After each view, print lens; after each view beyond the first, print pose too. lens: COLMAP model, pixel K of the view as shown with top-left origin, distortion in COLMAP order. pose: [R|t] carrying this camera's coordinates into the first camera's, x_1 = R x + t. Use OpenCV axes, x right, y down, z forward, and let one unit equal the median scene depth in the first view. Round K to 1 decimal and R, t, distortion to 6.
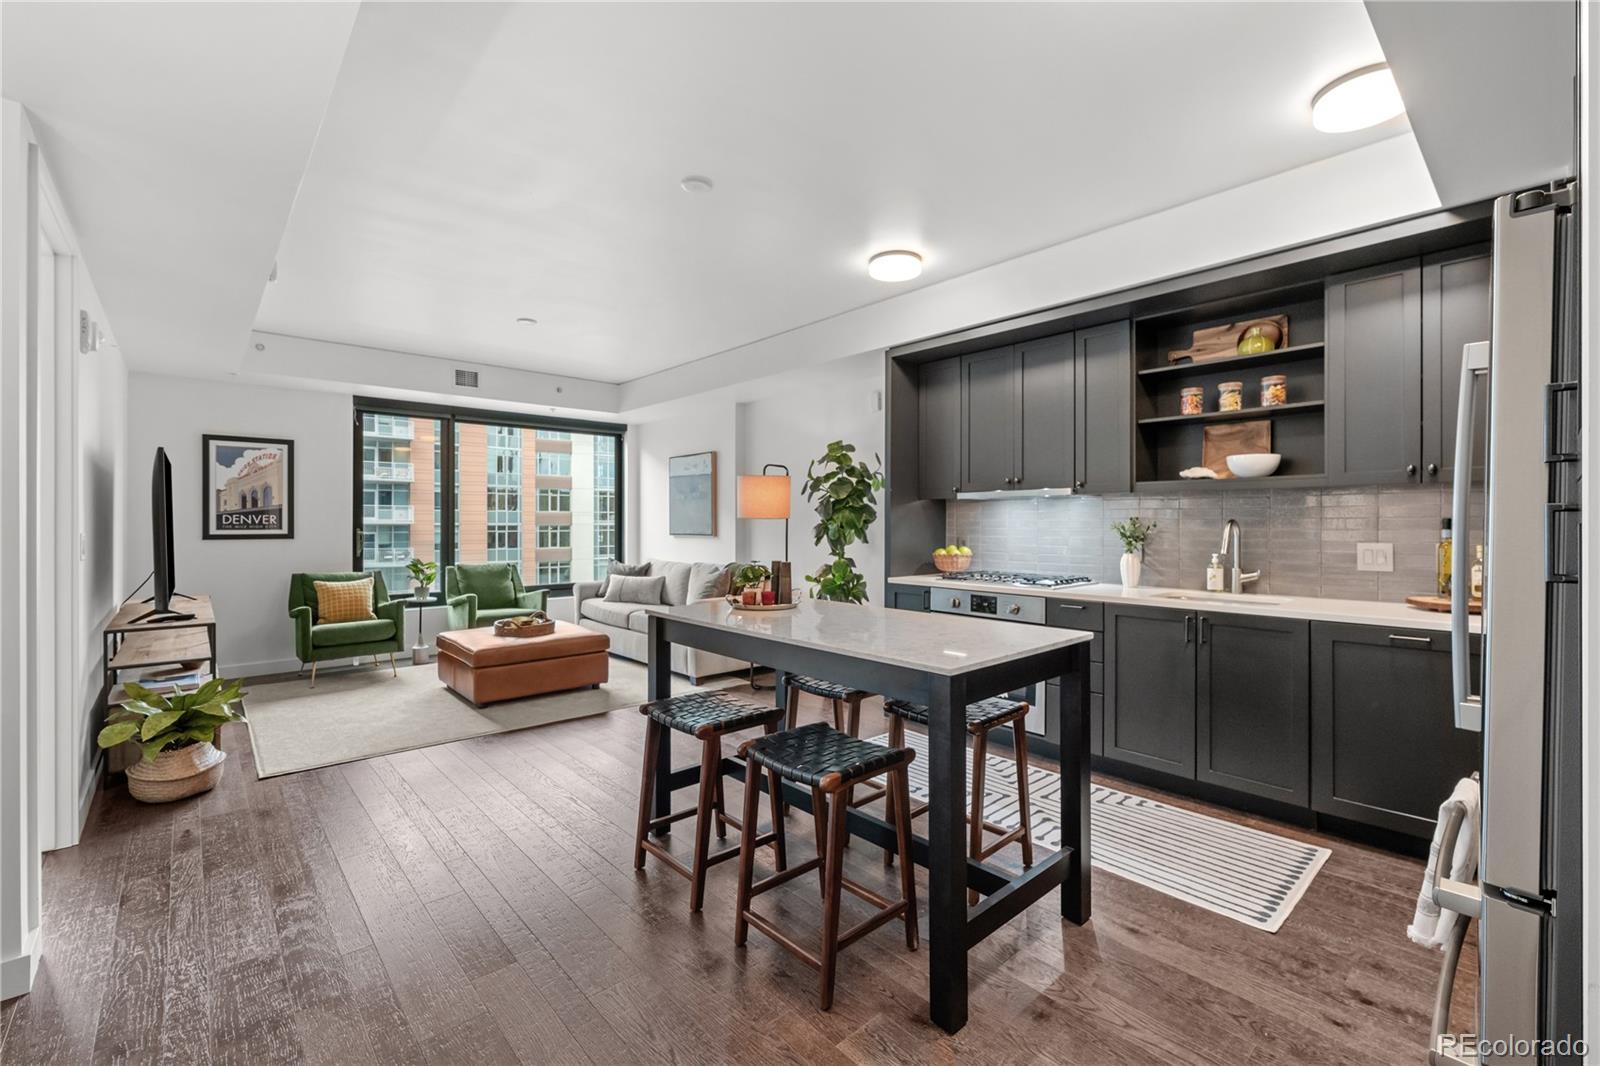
lens RADIAL K [[689.1, 0, 805.2], [0, 689.1, 523.7], [0, 0, 1]] dist [0.004052, 0.000221]
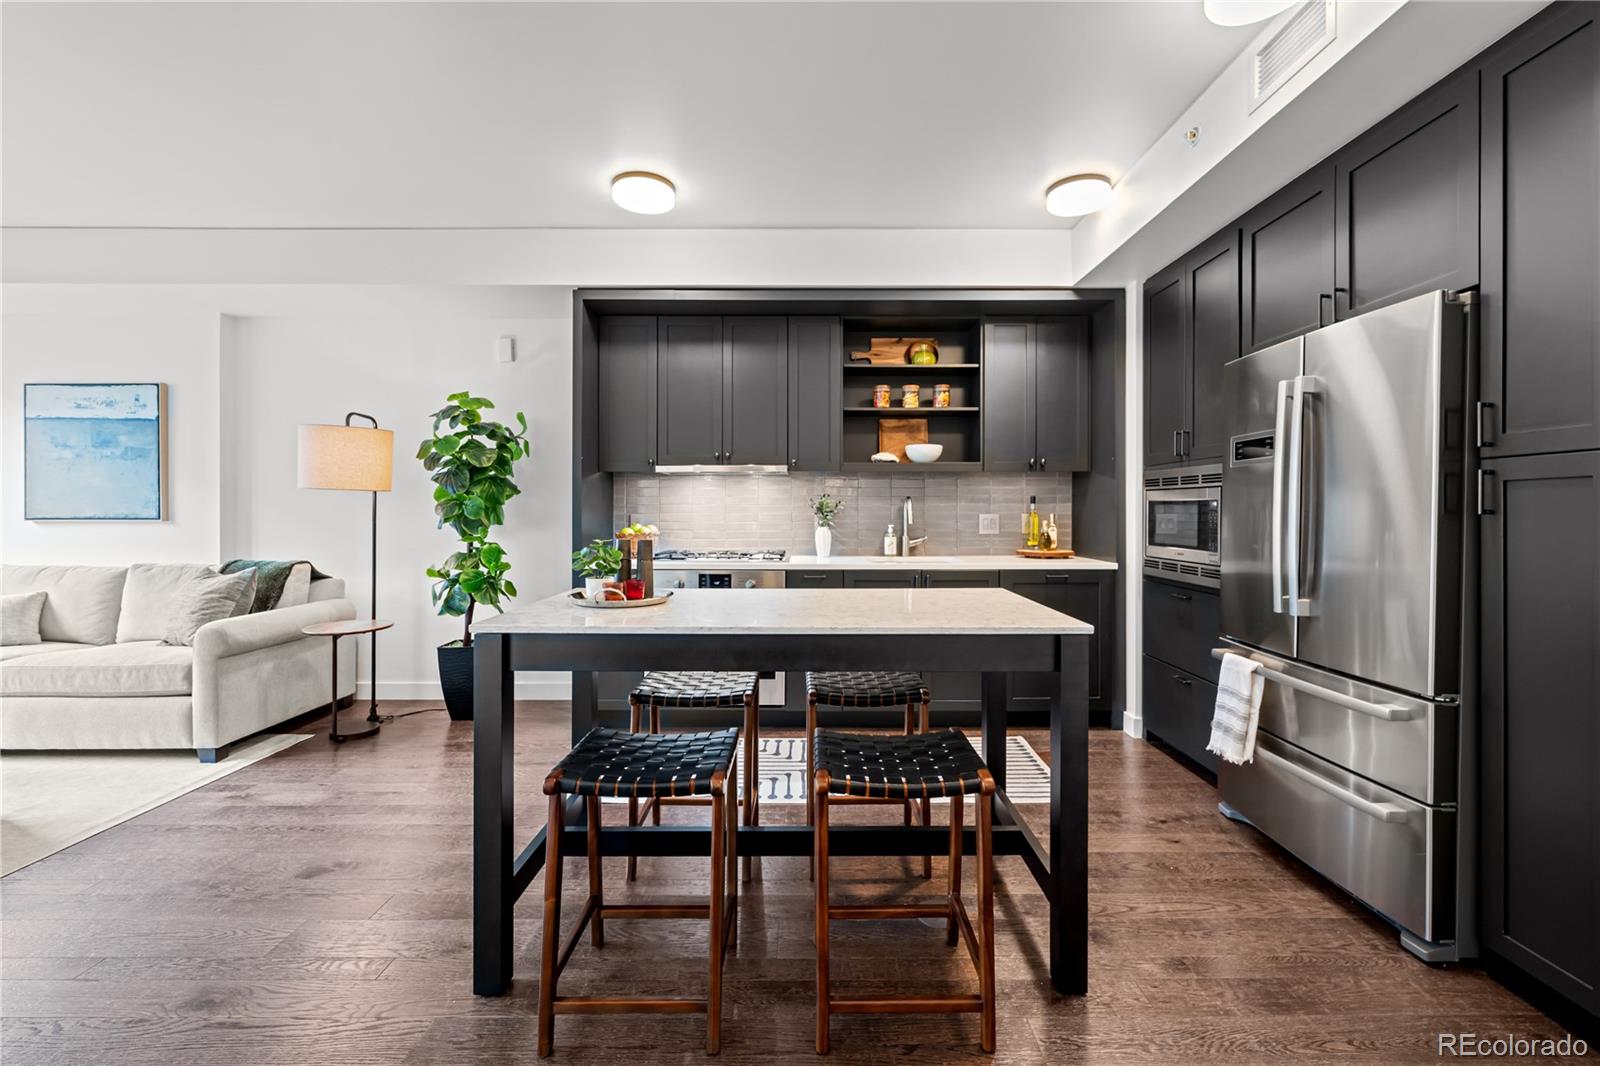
lens RADIAL K [[680.8, 0, 816.9], [0, 680.8, 512.3], [0, 0, 1]] dist [0.005796, -0.001023]
pose [[0.669010, -0.001907, 0.743251, -0.255782], [0.000227, 0.999997, 0.002361, 0.012389], [-0.743253, -0.001411, 0.669009, 0.199117]]
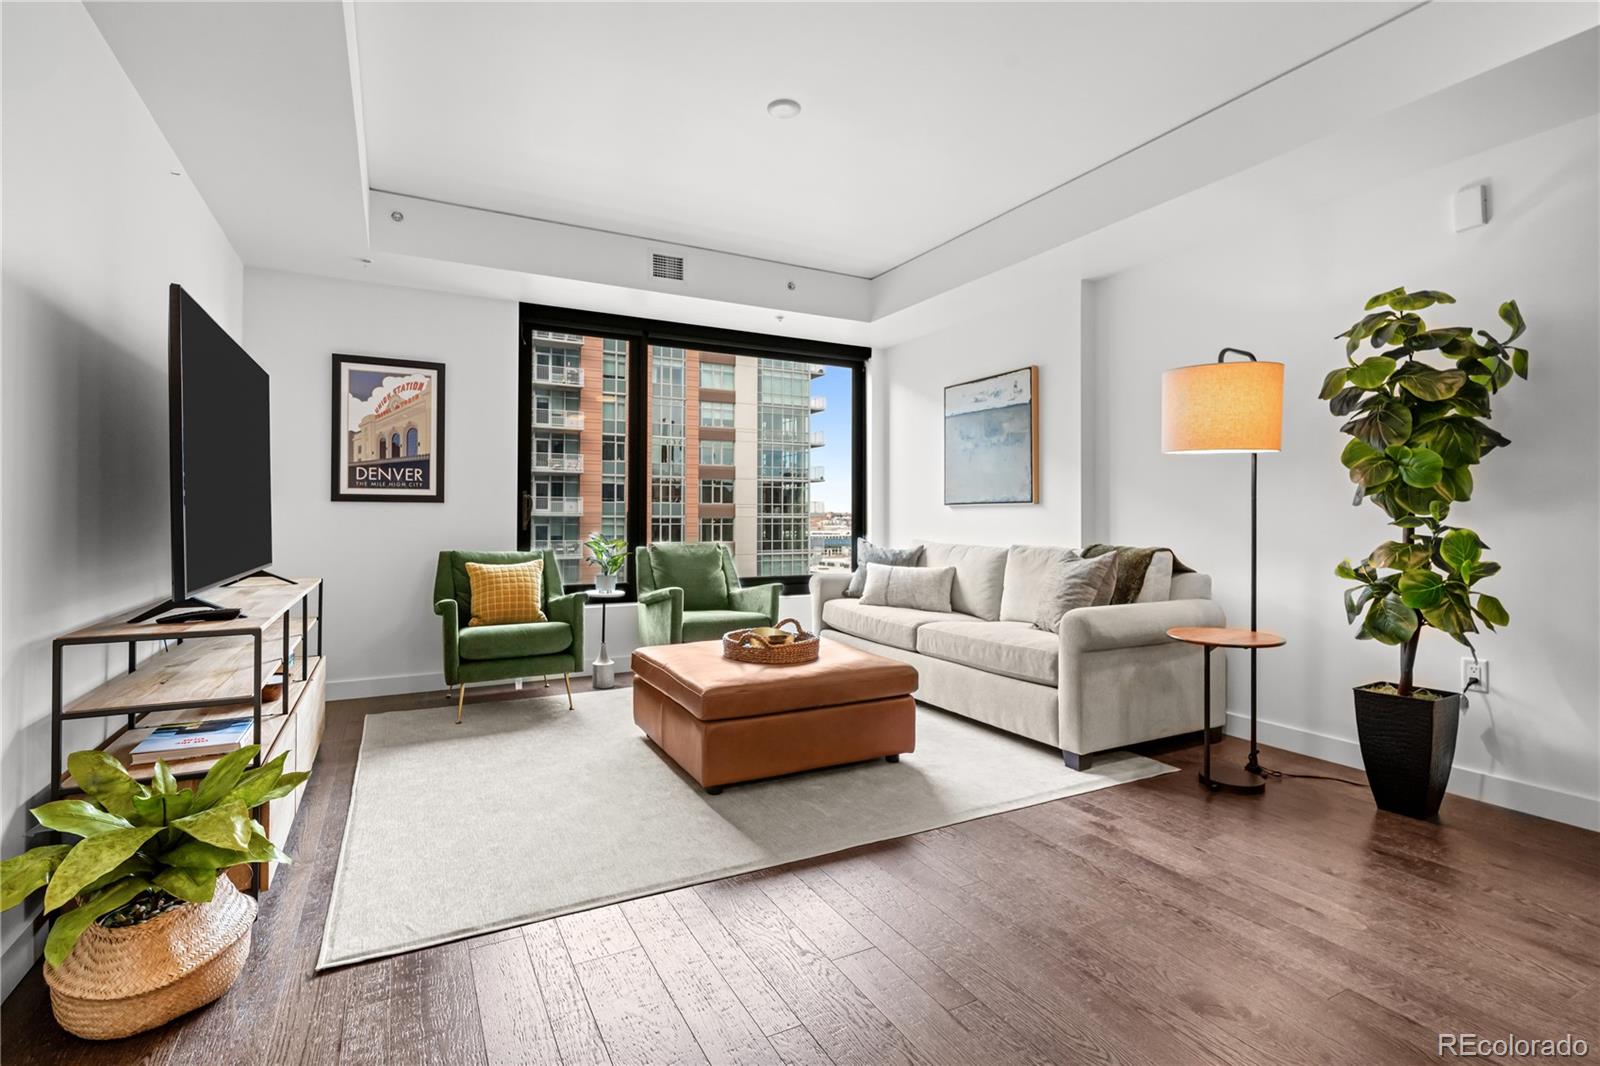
lens RADIAL K [[748.9, 0, 784.5], [0, 748.9, 508.4], [0, 0, 1]] dist [0.003185, -0.000763]
pose [[0.968499, -0.001107, -0.249017, -0.237812], [-0.002655, 0.999887, -0.014771, 0.042947], [0.249005, 0.014967, 0.968387, 0.387042]]
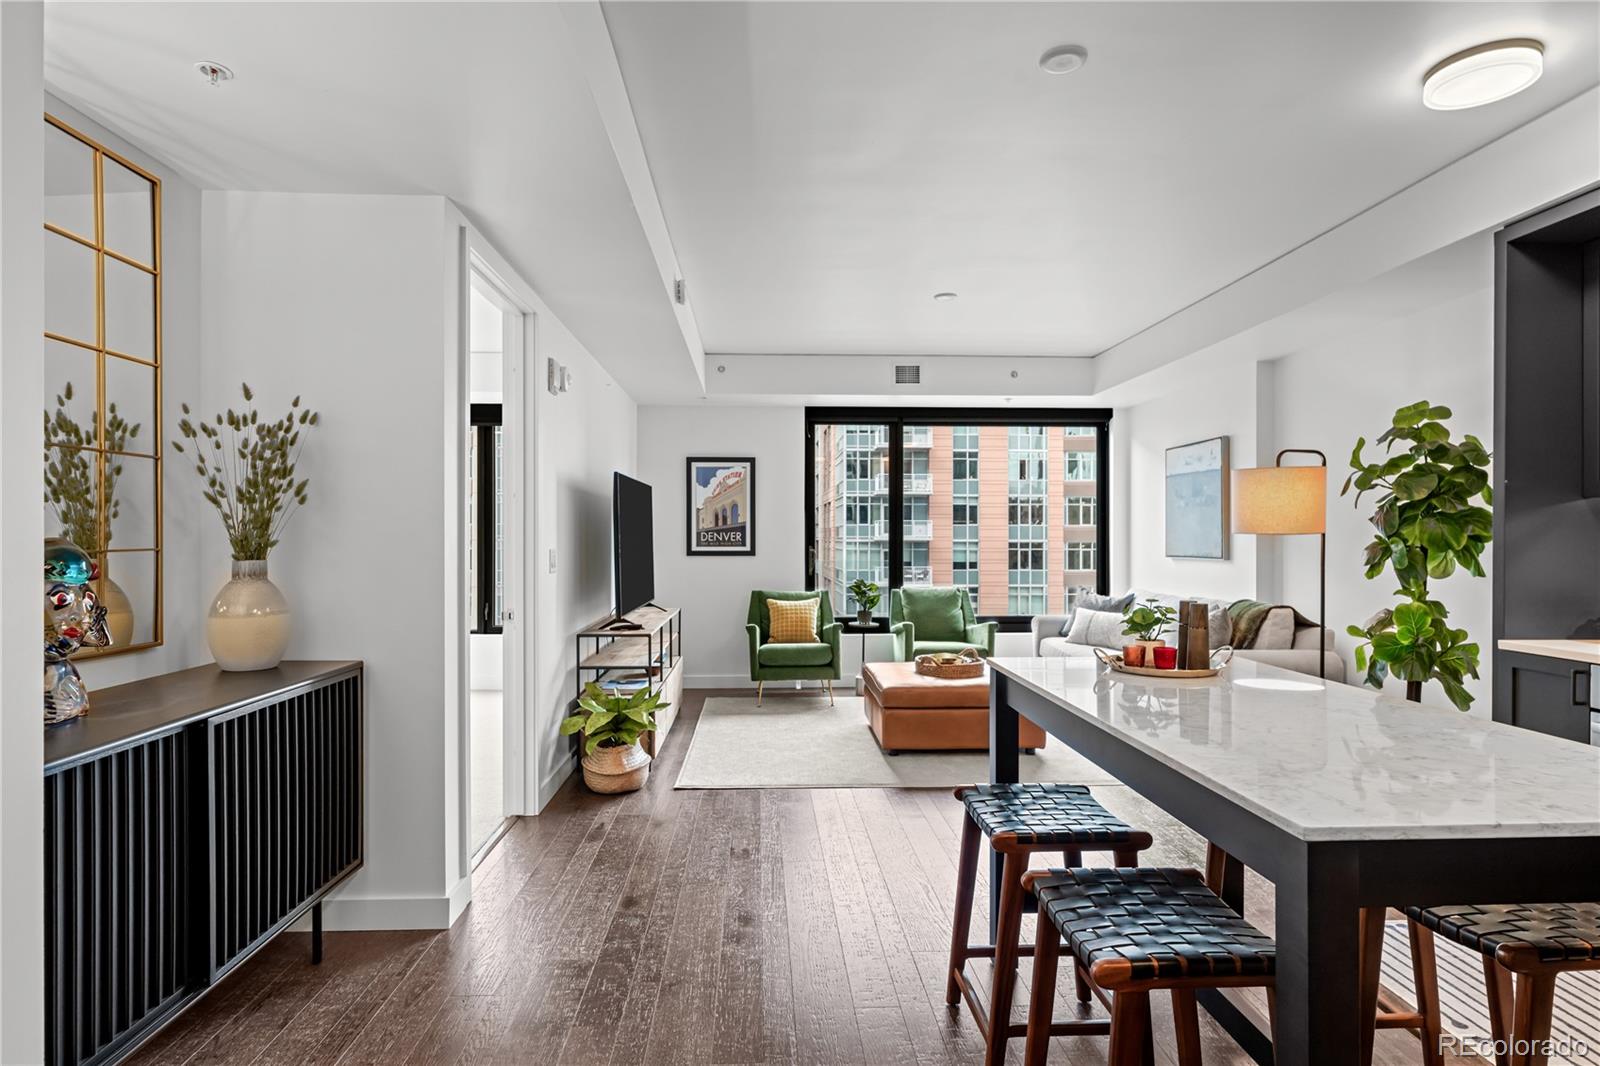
lens RADIAL K [[858.2, 0, 787.0], [0, 858.2, 542.7], [0, 0, 1]] dist [0.002859, 0.002103]
pose [[0.767346, 0.002827, -0.641227, 0.106359], [-0.000913, 0.999994, 0.003316, -0.001607], [0.641232, -0.001959, 0.767344, 0.083029]]
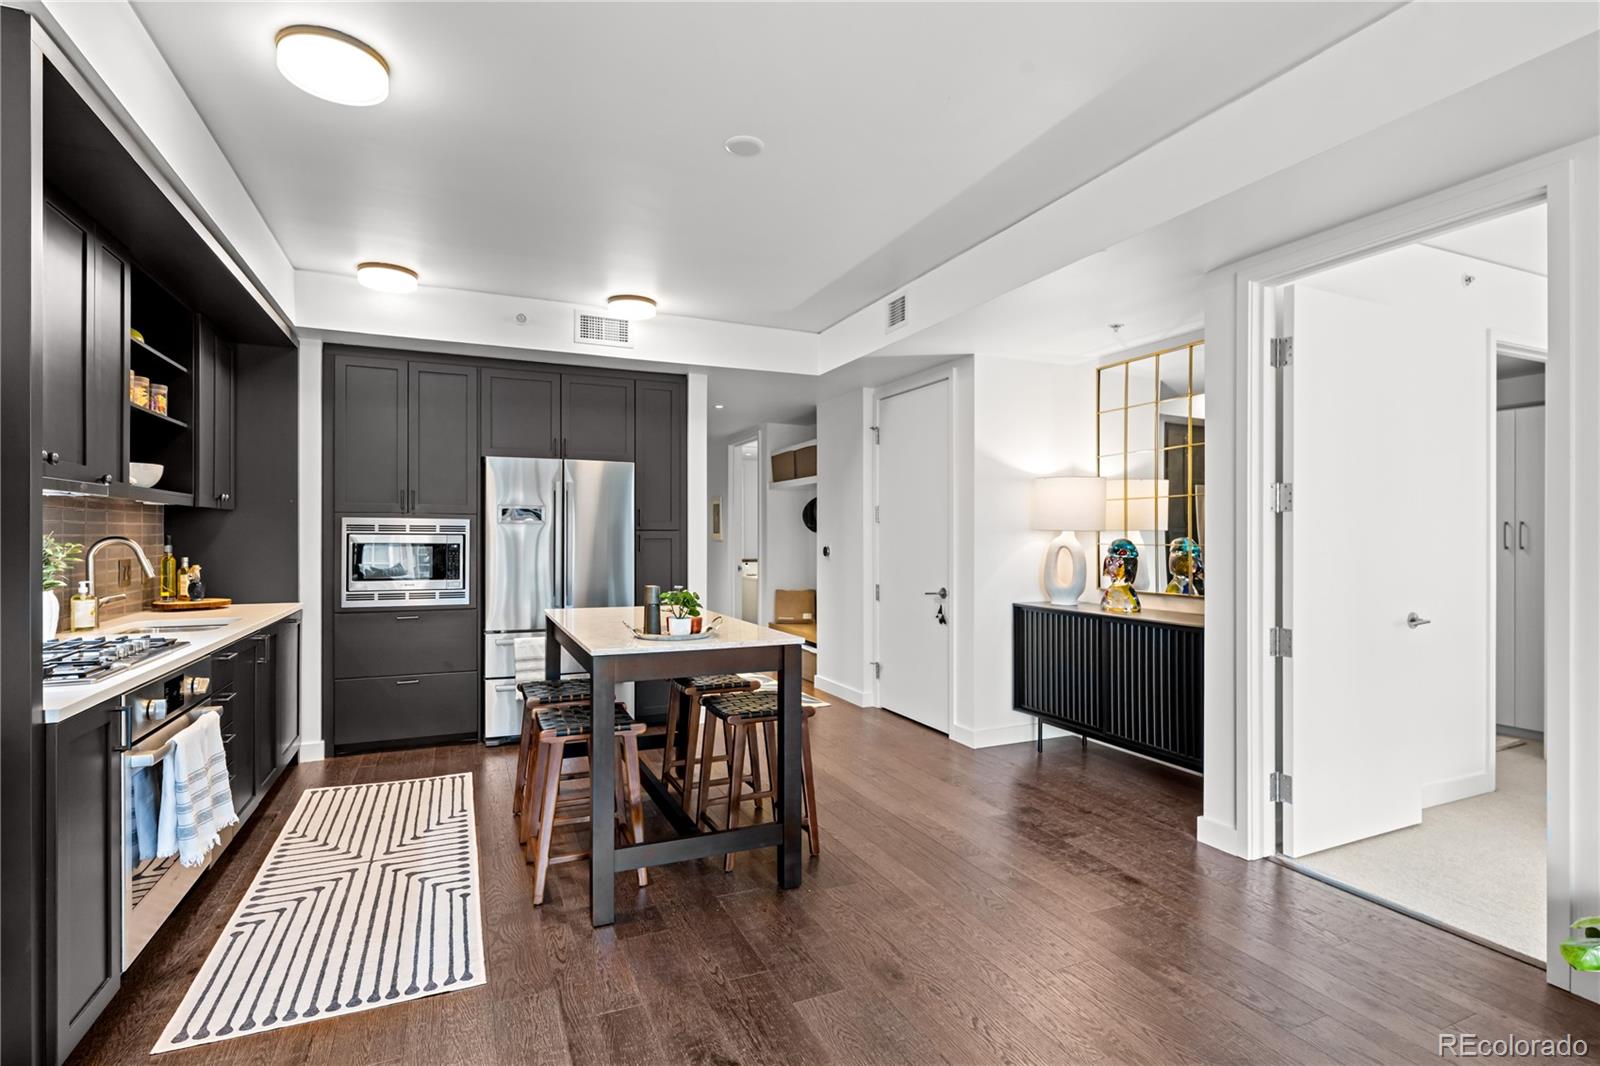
lens RADIAL K [[748.9, 0, 812.4], [0, 748.9, 543.0], [0, 0, 1]] dist [0.003185, -0.000763]
pose [[-0.955989, -0.007361, 0.293311, -0.287032], [-0.005126, 0.999952, 0.008385, -0.007041], [-0.293359, 0.006513, -0.955980, 1.049192]]
